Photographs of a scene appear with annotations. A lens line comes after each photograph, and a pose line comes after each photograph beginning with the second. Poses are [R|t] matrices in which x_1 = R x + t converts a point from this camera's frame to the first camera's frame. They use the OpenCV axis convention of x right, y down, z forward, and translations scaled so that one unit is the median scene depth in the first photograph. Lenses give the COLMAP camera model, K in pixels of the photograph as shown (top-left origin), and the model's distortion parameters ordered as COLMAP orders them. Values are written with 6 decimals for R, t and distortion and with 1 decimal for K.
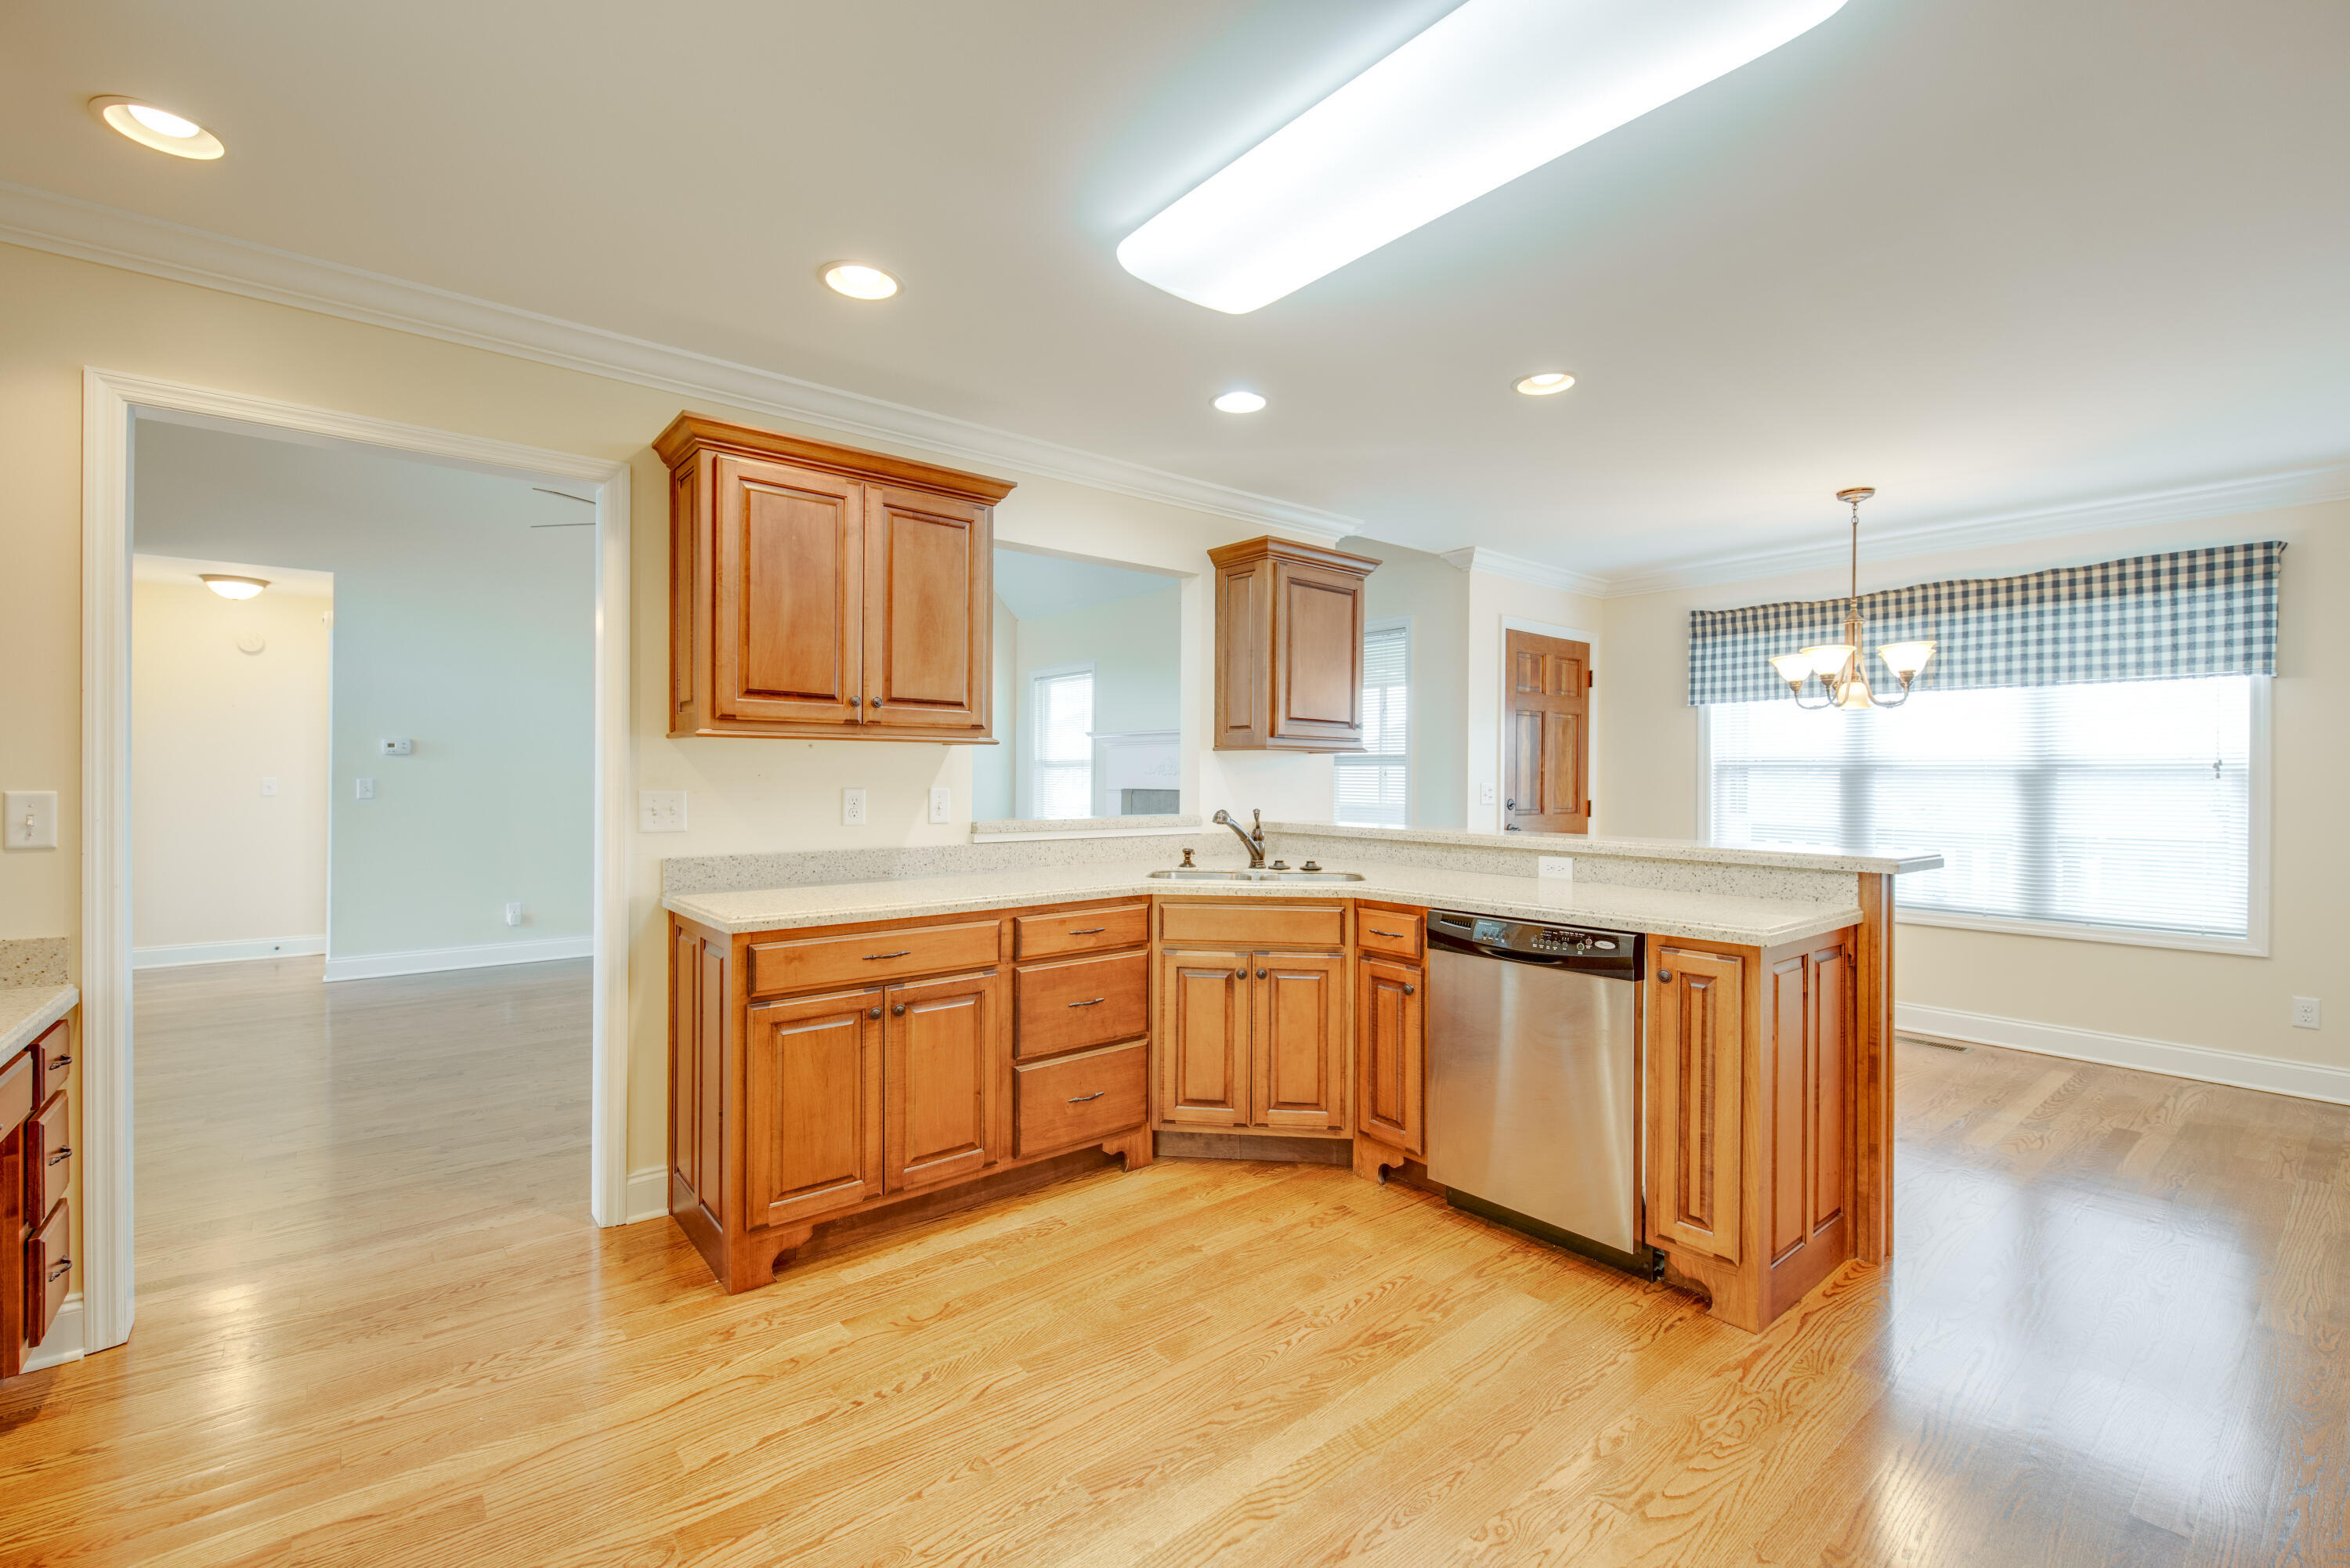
lens RADIAL K [[1003.9, 0, 1175.0], [0, 1003.9, 784.0], [0, 0, 1]] dist [-0.001936, -0.000380]
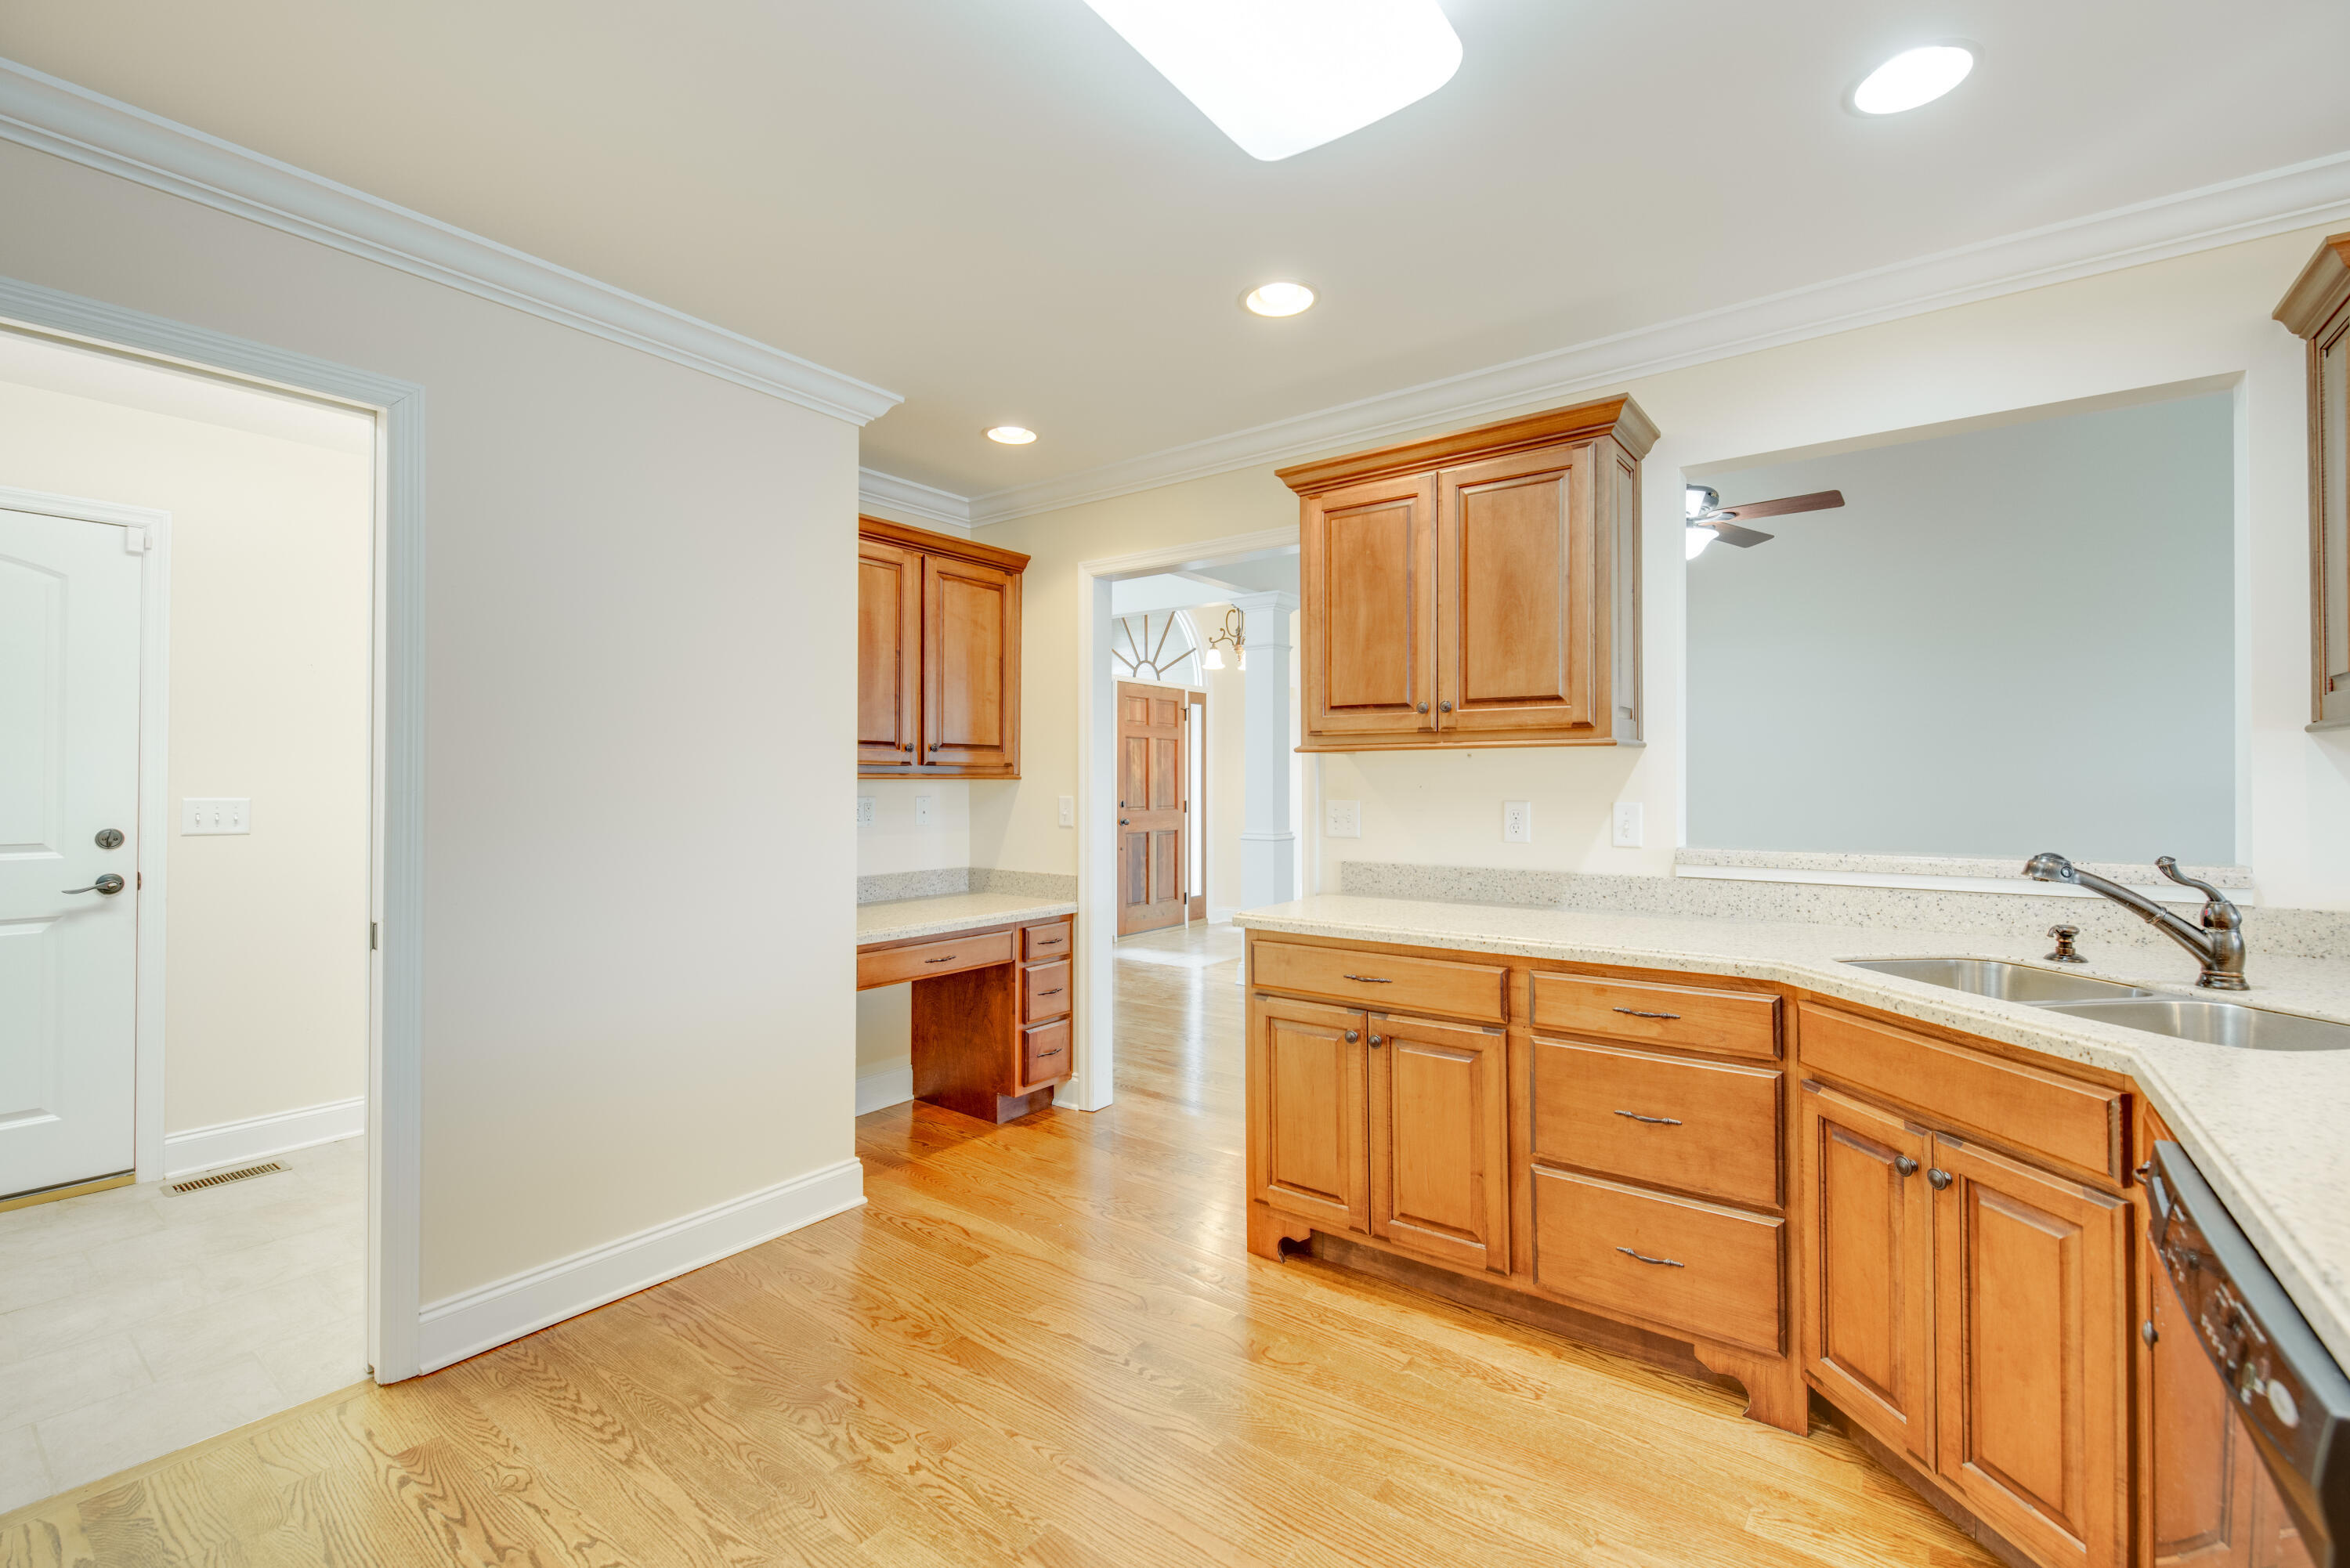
lens RADIAL K [[1000.8, 0, 1175.0], [0, 1000.8, 784.0], [0, 0, 1]] dist [0.000390, -0.000080]
pose [[0.237253, -0.002047, -0.971446, 0.517313], [-0.006099, 0.999975, -0.003596, -0.006434], [0.971429, 0.006778, 0.237234, 0.539305]]
